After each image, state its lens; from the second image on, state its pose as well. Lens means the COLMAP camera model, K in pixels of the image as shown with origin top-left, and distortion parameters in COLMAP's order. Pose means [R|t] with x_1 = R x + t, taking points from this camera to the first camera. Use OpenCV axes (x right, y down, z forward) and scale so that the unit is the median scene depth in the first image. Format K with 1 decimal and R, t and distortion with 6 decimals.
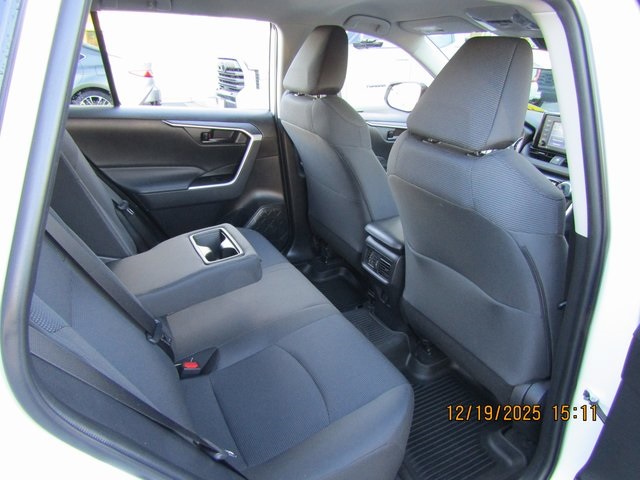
lens RADIAL K [[460.6, 0, 320.0], [0, 460.6, 240.0], [0, 0, 1]] dist [-0.026507, 0.005212]
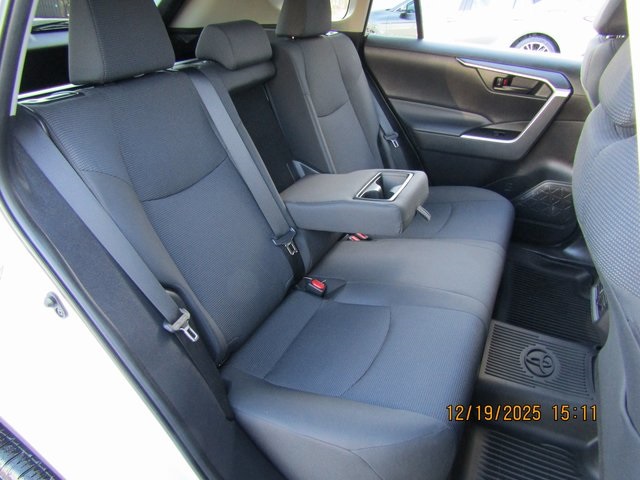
lens RADIAL K [[460.6, 0, 320.0], [0, 460.6, 240.0], [0, 0, 1]] dist [-0.026507, 0.005212]
pose [[0.576334, 0.368240, -0.729547, 0.300688], [-0.298832, 0.925862, 0.231256, -0.046125], [0.760617, 0.084731, 0.643648, 0.201488]]
